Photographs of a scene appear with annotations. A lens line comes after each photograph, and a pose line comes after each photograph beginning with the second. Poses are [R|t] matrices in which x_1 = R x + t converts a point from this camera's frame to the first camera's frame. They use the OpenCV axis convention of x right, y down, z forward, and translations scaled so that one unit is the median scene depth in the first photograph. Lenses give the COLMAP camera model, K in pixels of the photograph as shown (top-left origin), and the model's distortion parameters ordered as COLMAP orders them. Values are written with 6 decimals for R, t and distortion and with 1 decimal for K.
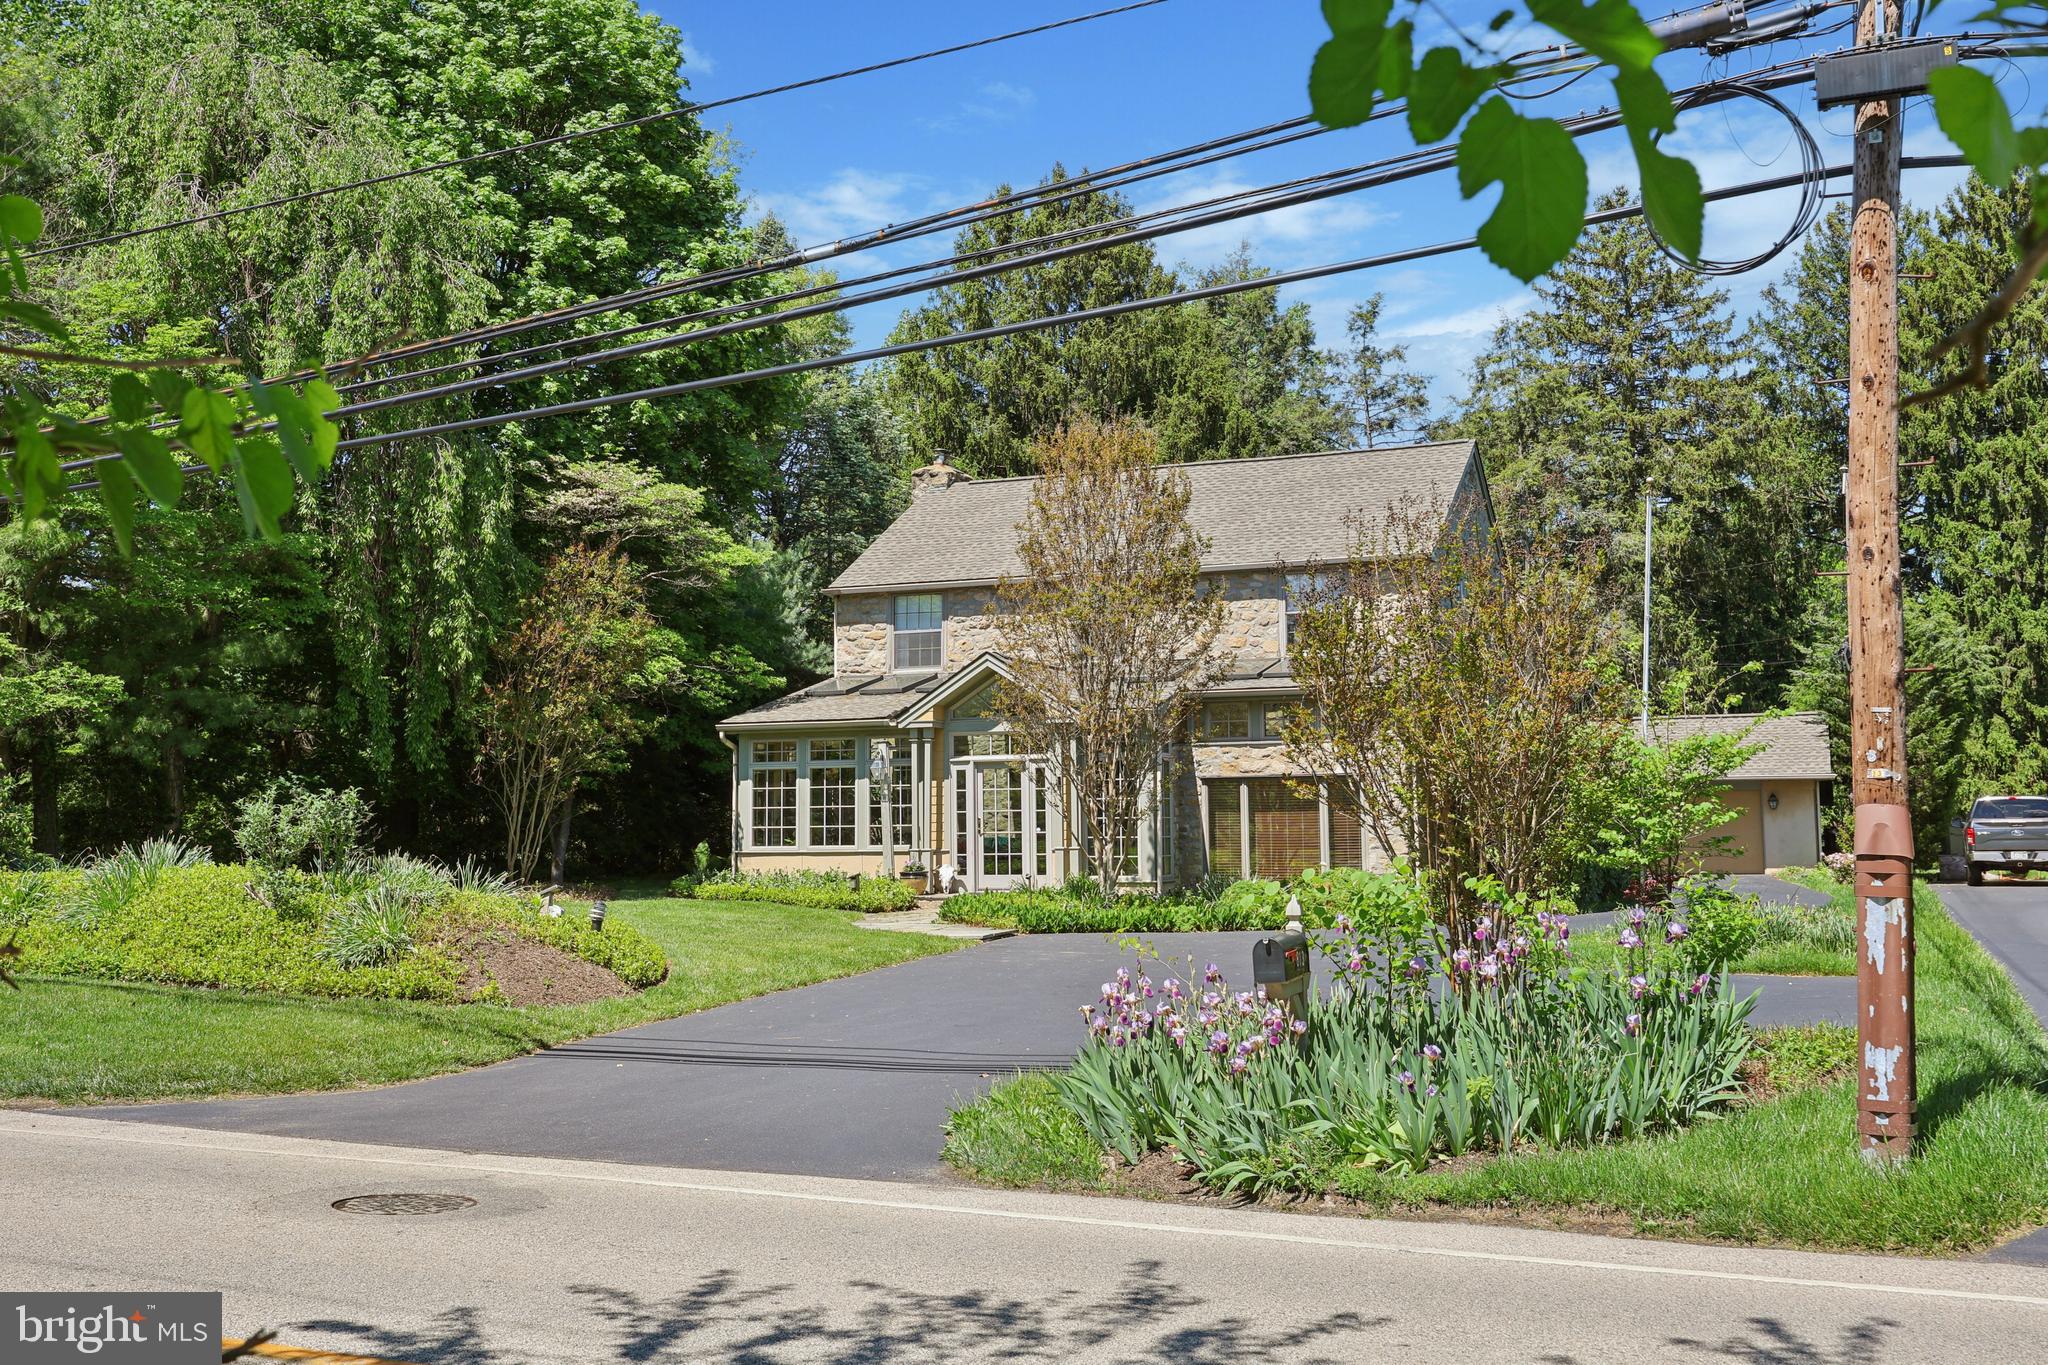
lens RADIAL K [[2061.2, 0, 1025.2], [0, 2061.2, 681.2], [0, 0, 1]] dist [-0.003831, 0.000000]
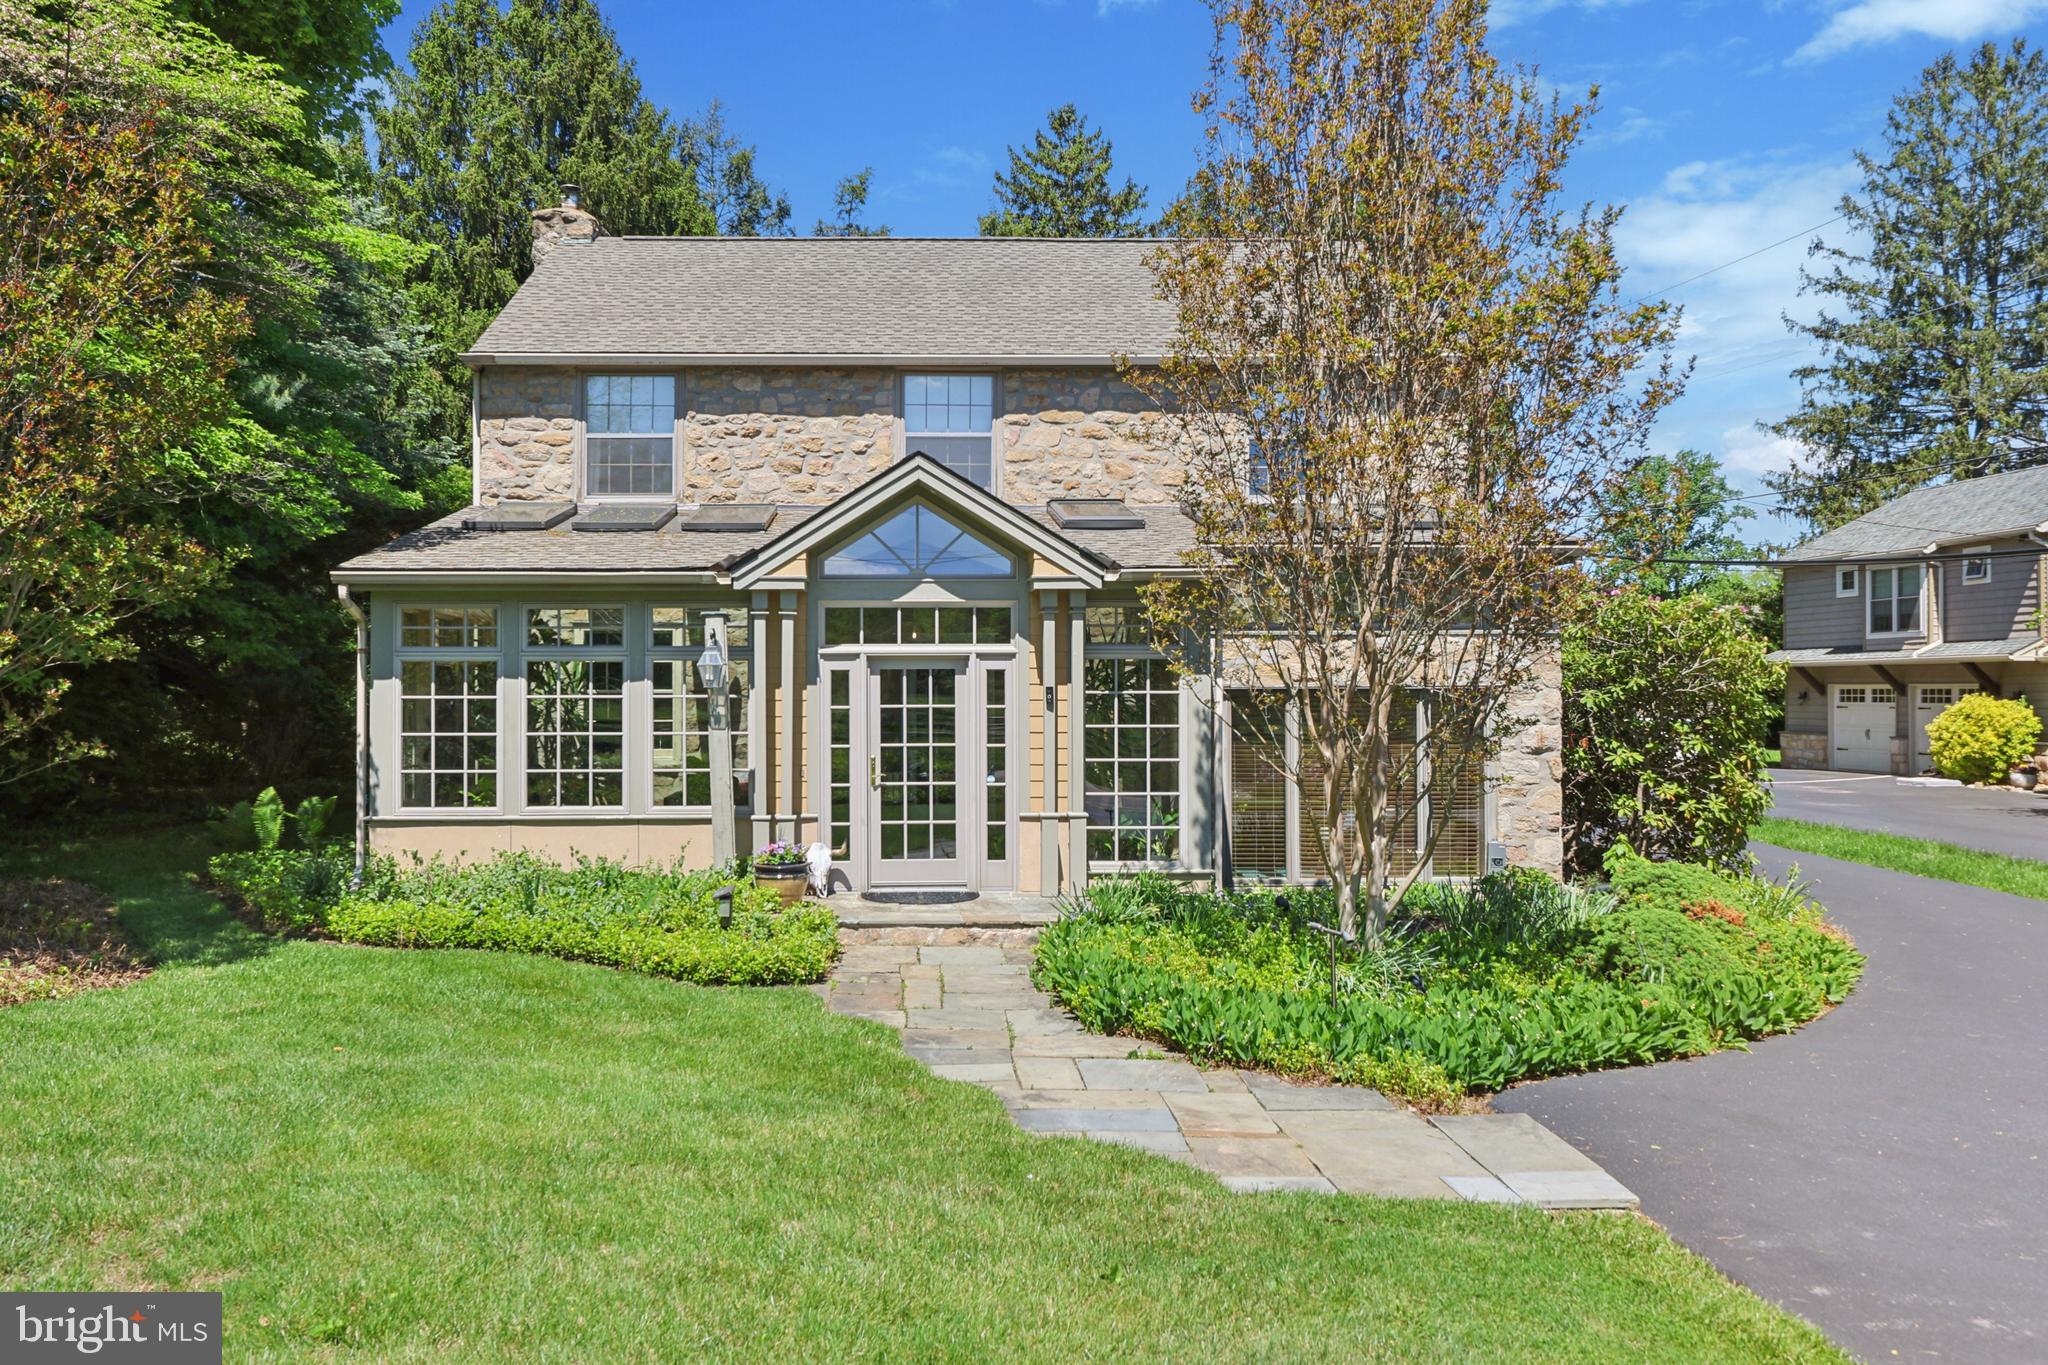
lens RADIAL K [[1604.3, 0, 1022.5], [0, 1604.3, 691.8], [0, 0, 1]] dist [0.002665, 0.001132]
pose [[0.912907, 0.009293, 0.408063, -0.157073], [-0.038206, 0.997297, 0.062763, 0.019833], [-0.406376, -0.072887, 0.910794, 0.577353]]
